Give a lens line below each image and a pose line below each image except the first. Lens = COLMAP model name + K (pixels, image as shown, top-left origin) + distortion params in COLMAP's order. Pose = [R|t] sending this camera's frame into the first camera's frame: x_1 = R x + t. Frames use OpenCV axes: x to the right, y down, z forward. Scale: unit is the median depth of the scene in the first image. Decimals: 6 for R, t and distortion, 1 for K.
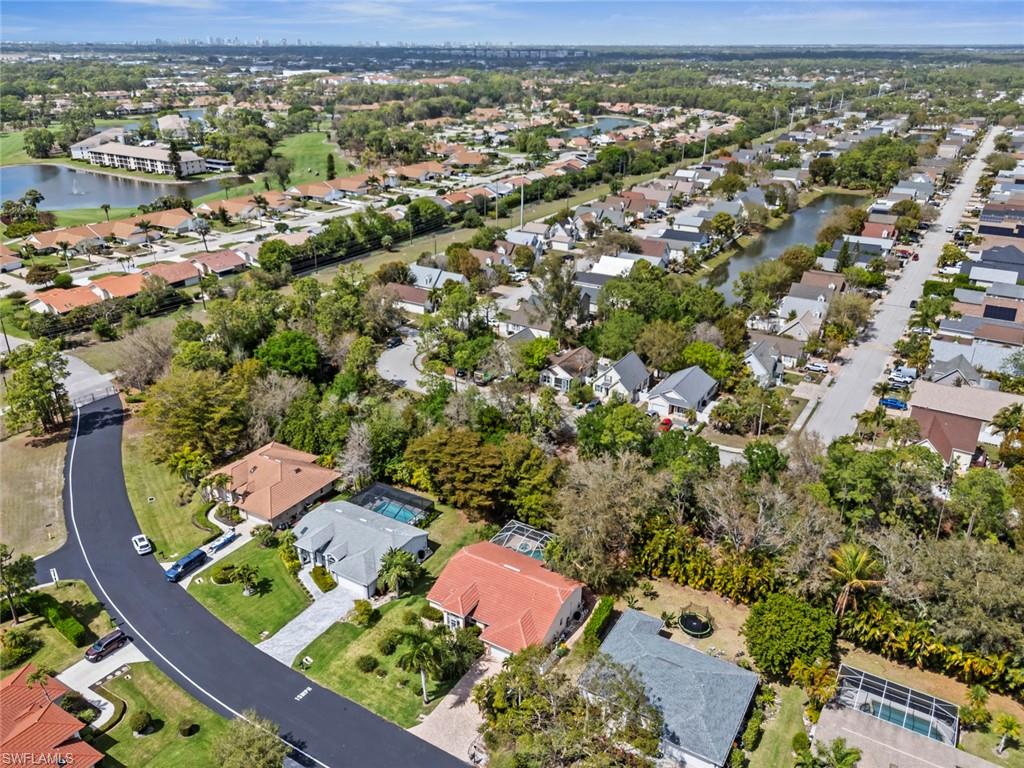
lens RADIAL K [[777.5, 0, 504.7], [0, 777.5, 386.2], [0, 0, 1]] dist [0.060318, -0.063024]
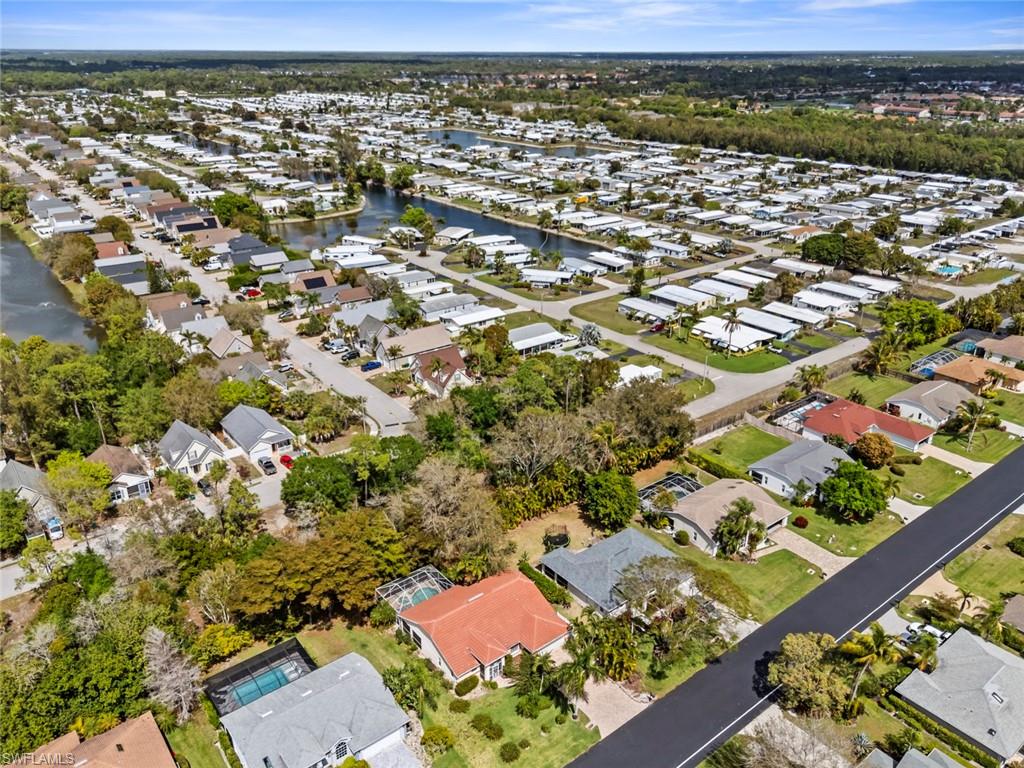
lens RADIAL K [[777.5, 0, 504.7], [0, 777.5, 386.2], [0, 0, 1]] dist [0.060318, -0.063024]
pose [[0.337404, -0.376454, 0.862810, -0.485561], [0.378910, 0.893340, 0.241601, -0.159564], [-0.861734, 0.245411, 0.444059, 0.277722]]
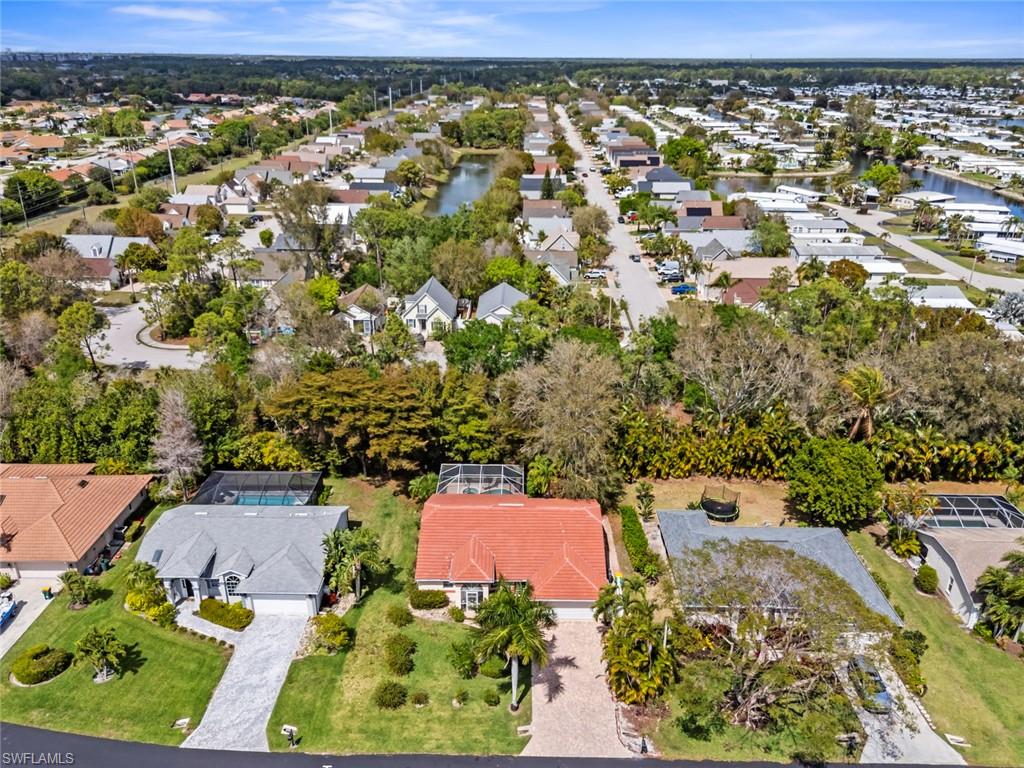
lens RADIAL K [[777.5, 0, 504.7], [0, 777.5, 386.2], [0, 0, 1]] dist [0.060318, -0.063024]
pose [[0.858451, -0.193457, 0.475011, -0.205005], [0.201281, 0.978911, 0.034919, 0.061192], [-0.471749, 0.065634, 0.879287, 0.221594]]
